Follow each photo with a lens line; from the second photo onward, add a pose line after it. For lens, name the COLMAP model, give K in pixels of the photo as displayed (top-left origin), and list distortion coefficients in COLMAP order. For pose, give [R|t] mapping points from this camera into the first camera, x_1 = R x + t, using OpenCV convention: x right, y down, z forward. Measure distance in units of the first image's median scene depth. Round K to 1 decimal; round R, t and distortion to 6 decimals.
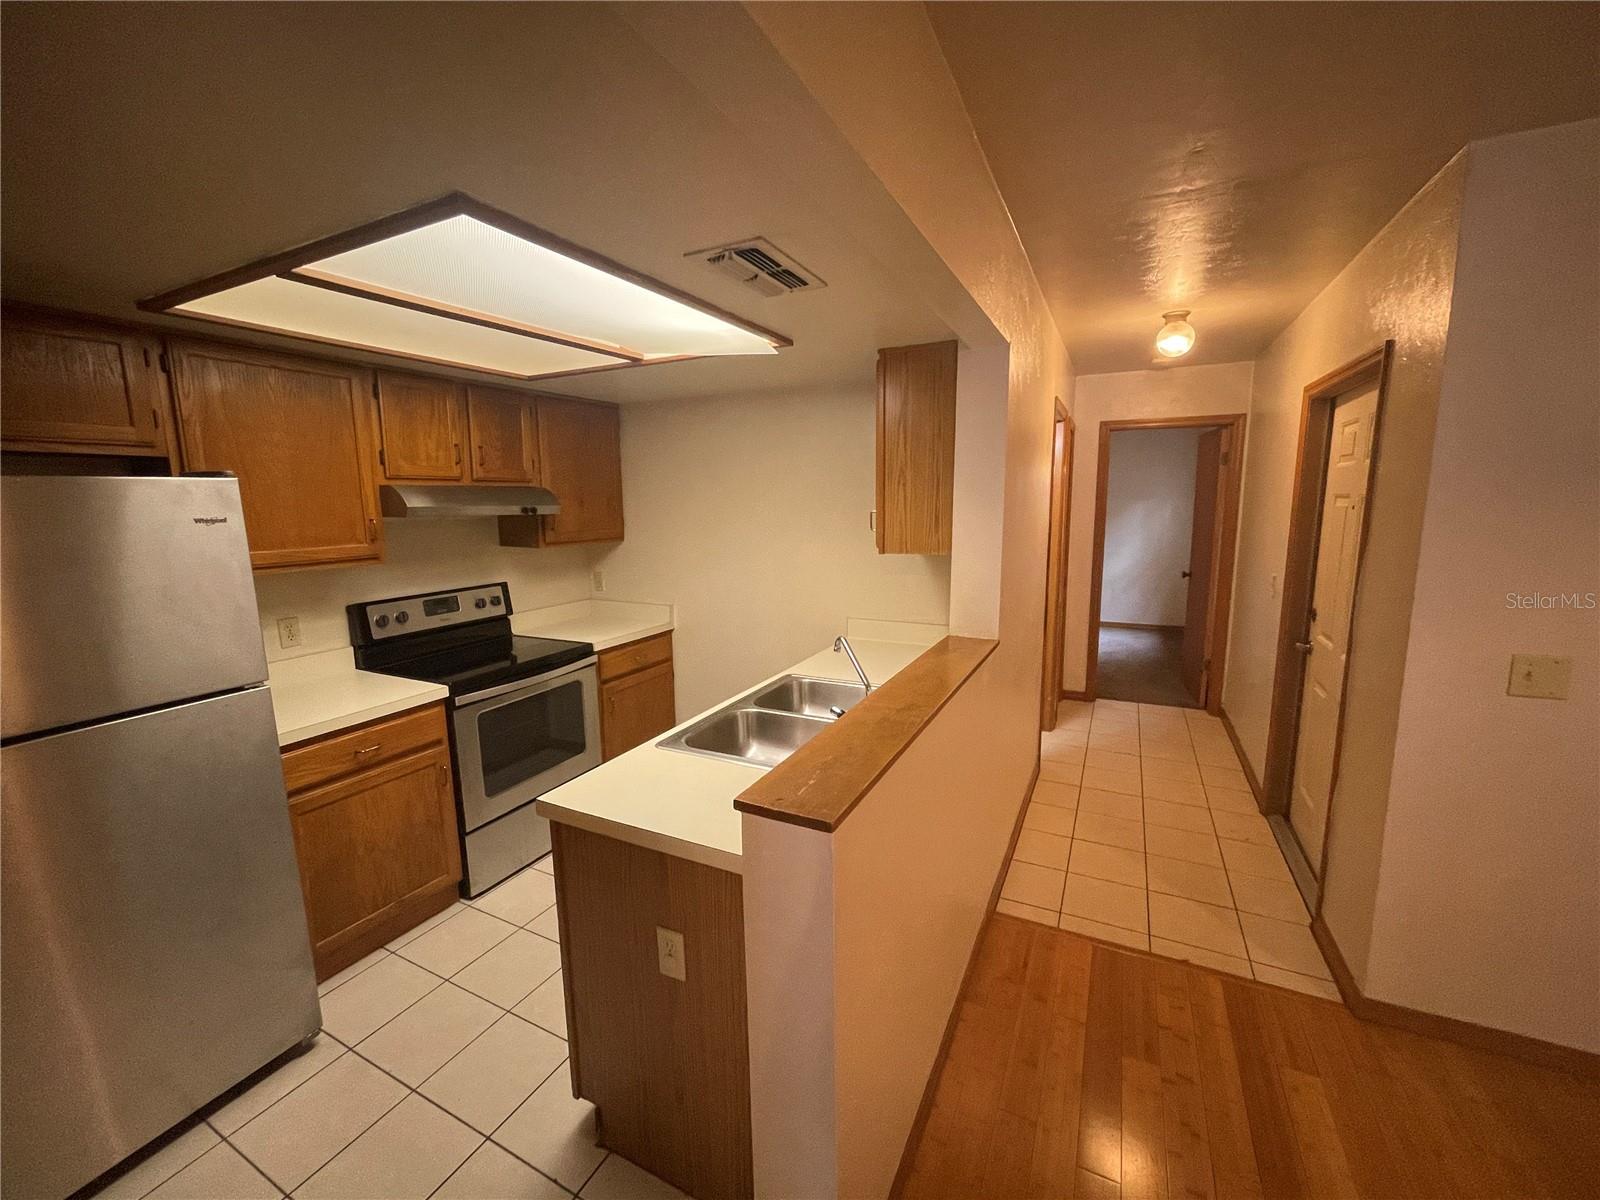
lens RADIAL K [[650.0, 0, 786.8], [0, 650.0, 593.3], [0, 0, 1]] dist [-0.002967, 0.001349]
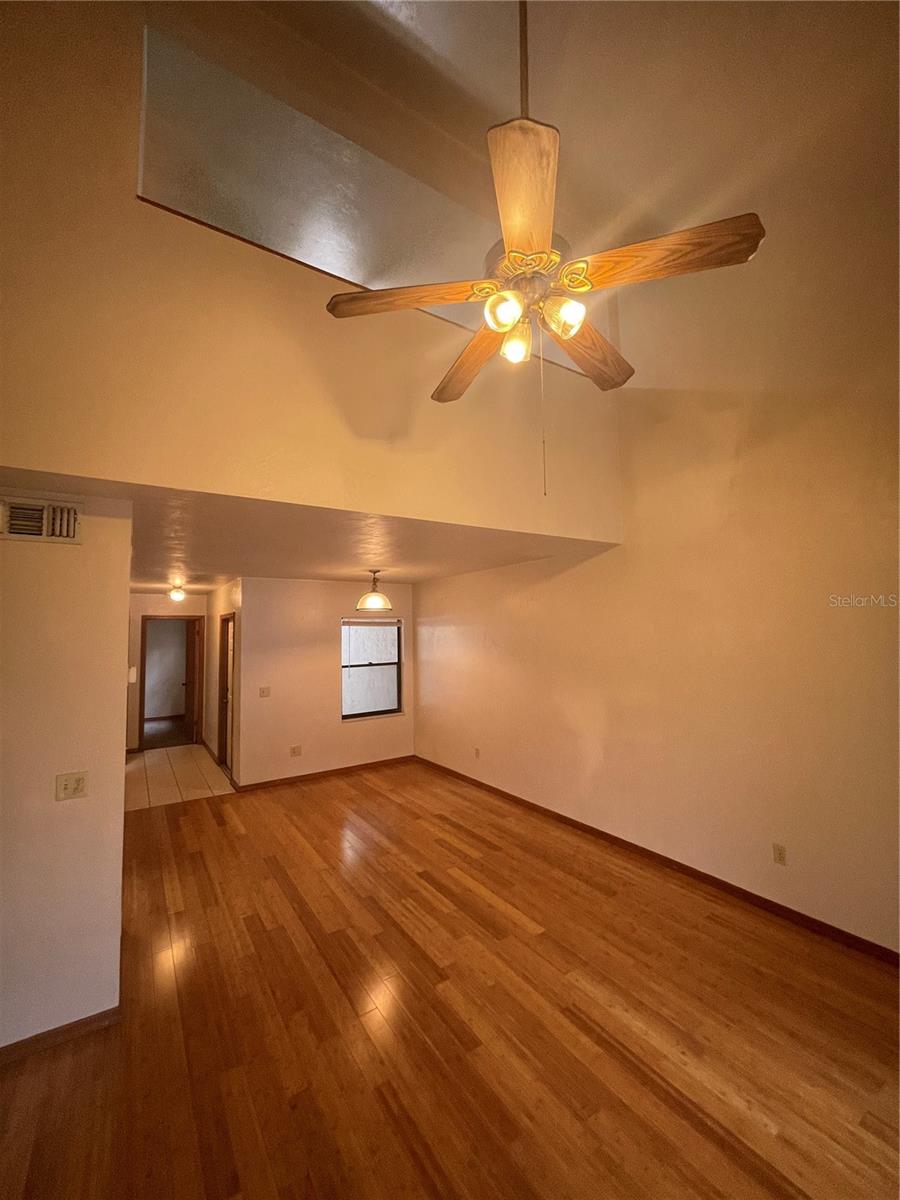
lens RADIAL K [[487.5, 0, 455.2], [0, 487.5, 598.1], [0, 0, 1]] dist [-0.002967, 0.001349]
pose [[0.483921, 0.066361, 0.872592, -0.455779], [0.139666, 0.978483, -0.151871, 0.073346], [-0.863894, 0.195365, 0.464240, -0.701230]]
